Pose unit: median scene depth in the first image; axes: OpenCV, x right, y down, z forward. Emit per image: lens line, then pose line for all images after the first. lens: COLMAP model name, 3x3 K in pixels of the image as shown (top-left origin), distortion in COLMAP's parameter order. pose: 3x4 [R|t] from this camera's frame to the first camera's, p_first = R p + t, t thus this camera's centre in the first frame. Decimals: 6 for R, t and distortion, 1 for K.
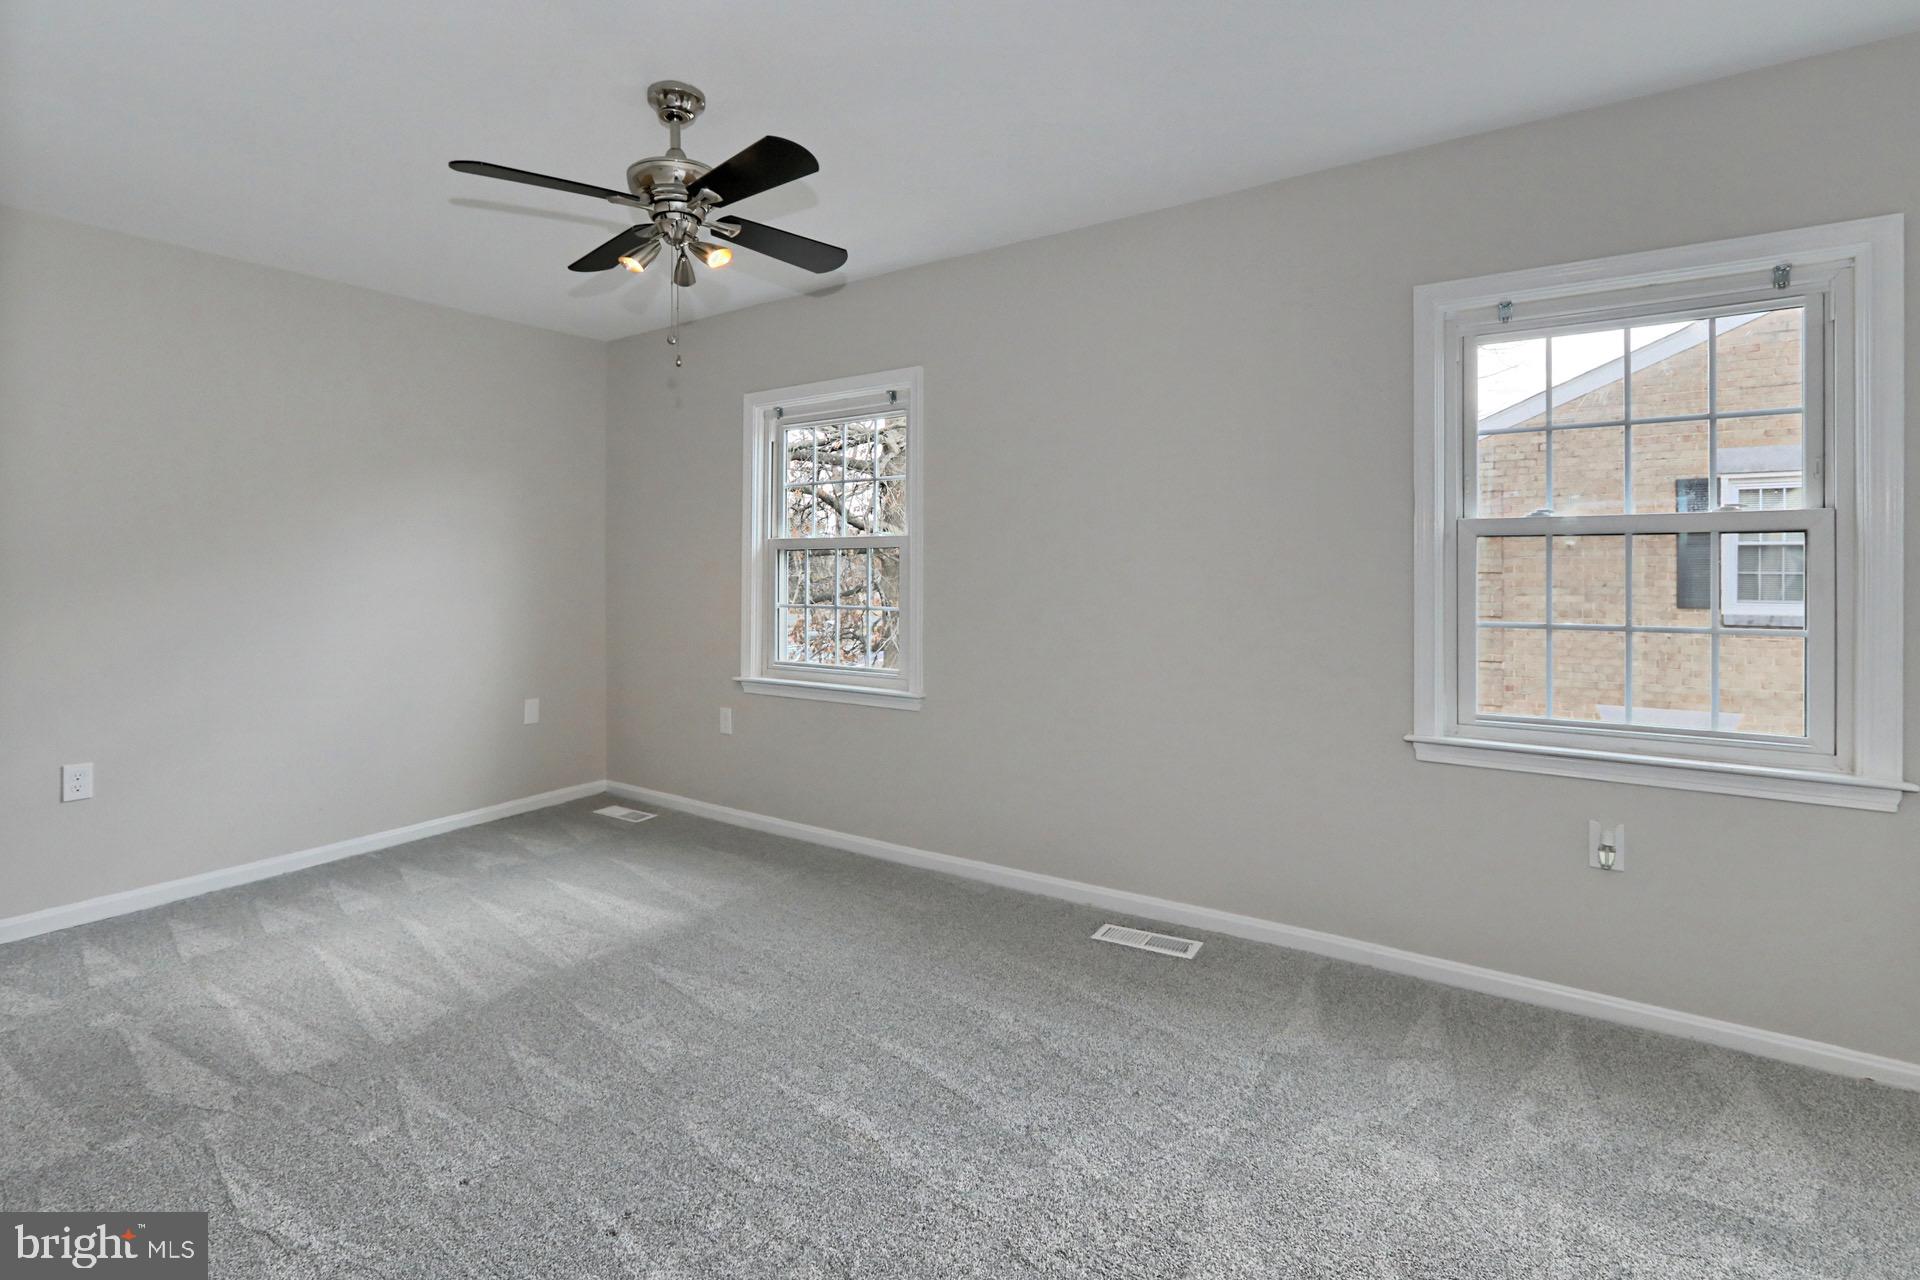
lens RADIAL K [[942.2, 0, 969.1], [0, 942.2, 552.8], [0, 0, 1]] dist [-0.003473, -0.001653]
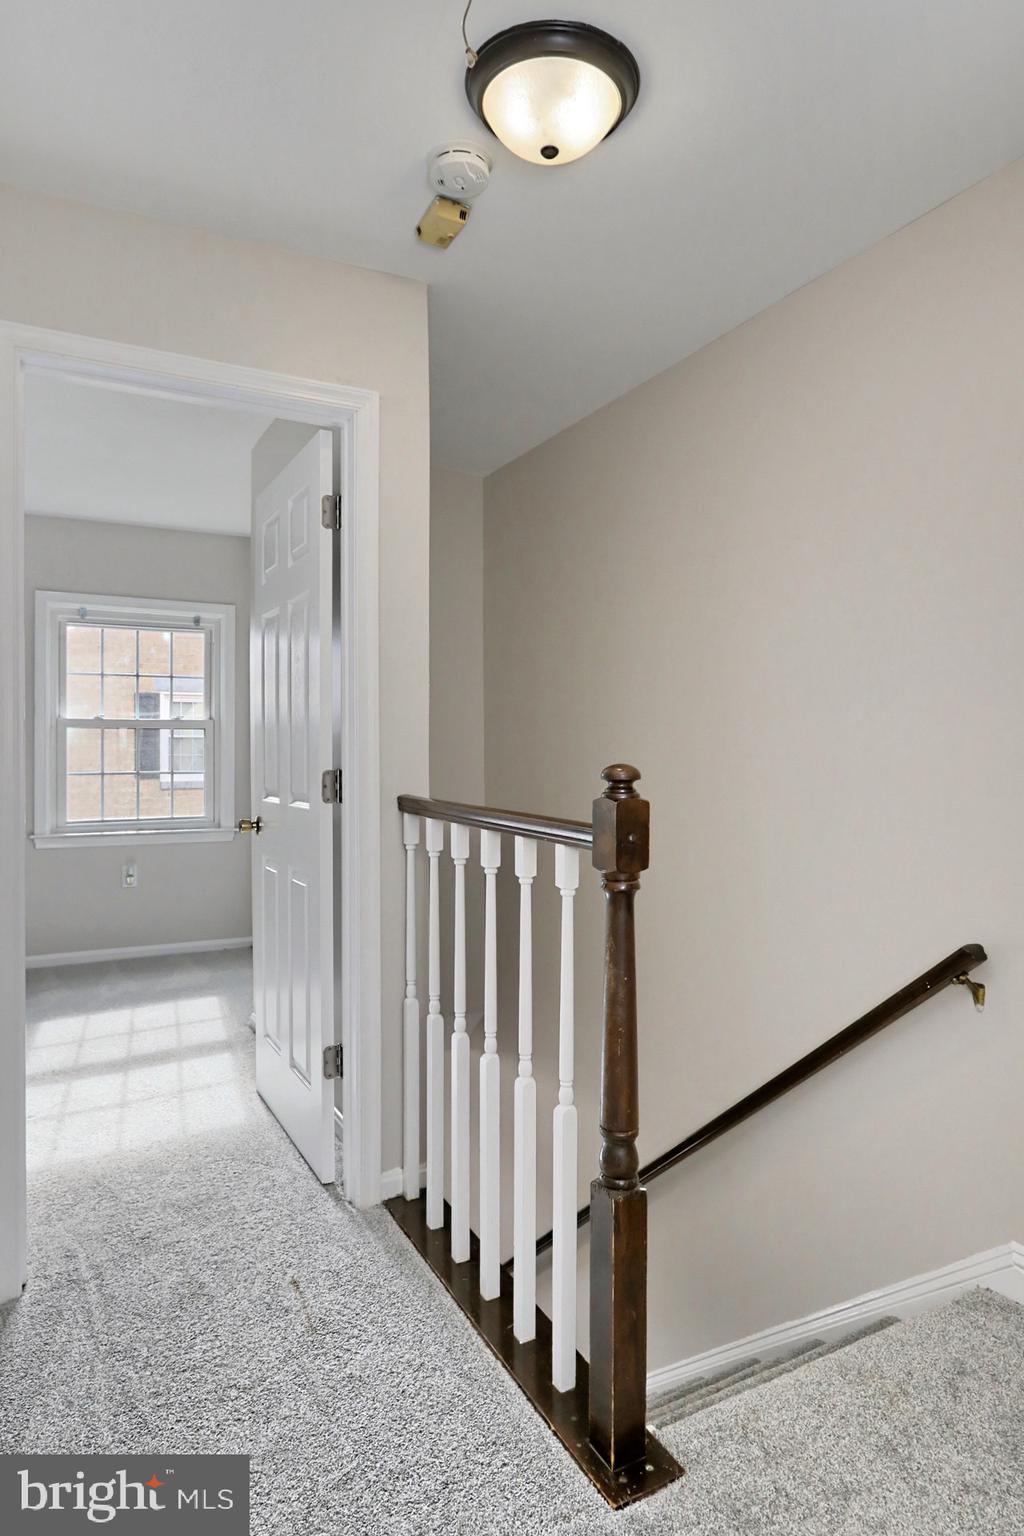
lens RADIAL K [[872.9, 0, 508.7], [0, 872.9, 757.4], [0, 0, 1]] dist [-0.022888, -0.000014]
pose [[0.484667, -0.007274, 0.874669, -0.580805], [-0.007475, 0.999894, 0.012457, 0.014480], [-0.874667, -0.012576, 0.484561, -0.650696]]
